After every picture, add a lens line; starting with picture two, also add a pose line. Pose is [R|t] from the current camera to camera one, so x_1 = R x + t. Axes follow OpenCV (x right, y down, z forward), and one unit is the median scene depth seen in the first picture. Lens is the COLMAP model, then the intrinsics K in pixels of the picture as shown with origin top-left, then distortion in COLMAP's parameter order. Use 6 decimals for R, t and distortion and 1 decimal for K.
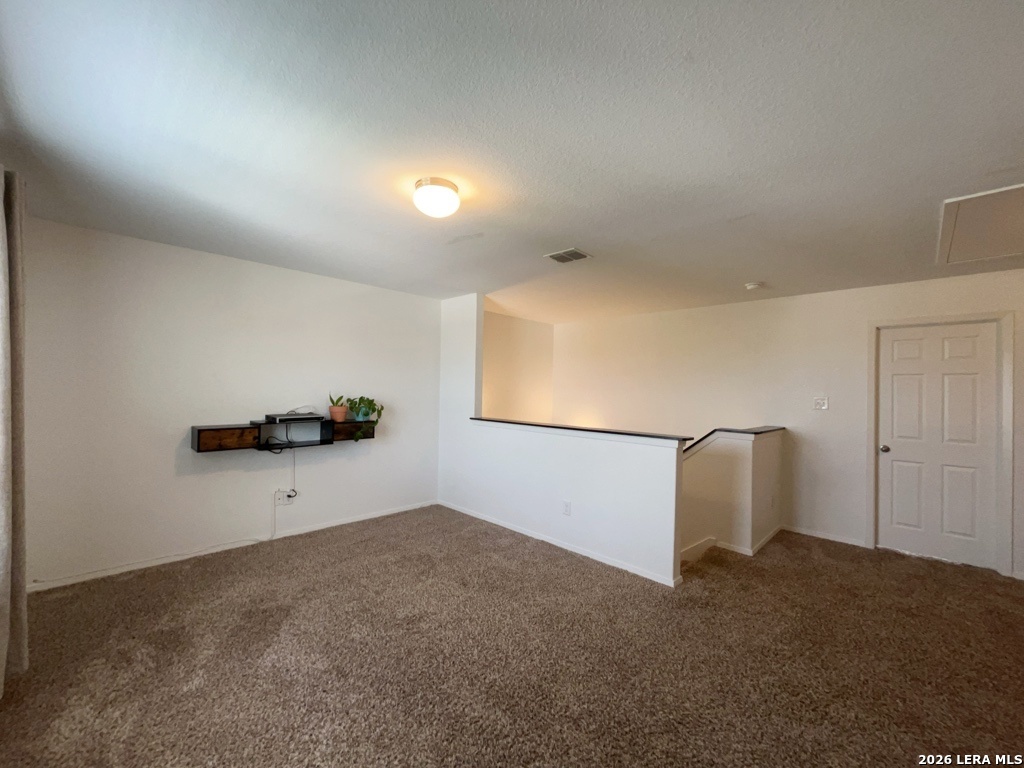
lens RADIAL K [[414.9, 0, 514.4], [0, 414.9, 384.7], [0, 0, 1]] dist [-0.001702, -0.000039]
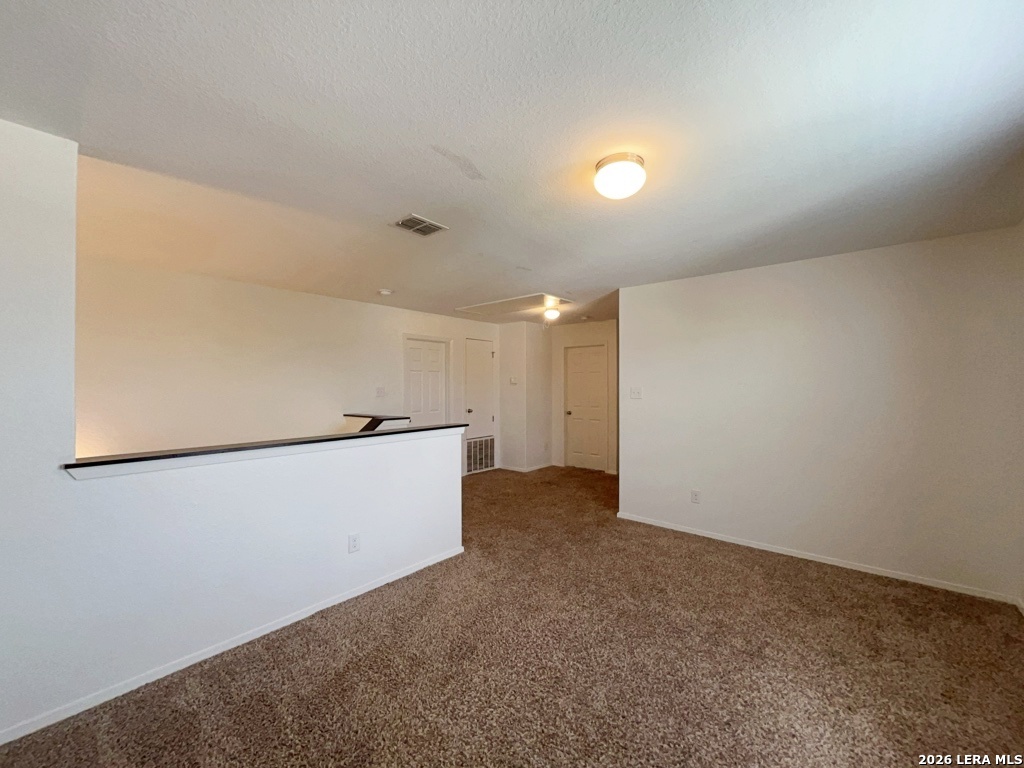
lens RADIAL K [[414.9, 0, 514.4], [0, 414.9, 384.7], [0, 0, 1]] dist [-0.001702, -0.000039]
pose [[-0.082783, -0.019322, 0.996380, -0.642635], [-0.020604, 0.999632, 0.017673, -0.009396], [-0.996355, -0.019066, -0.083151, 0.777154]]
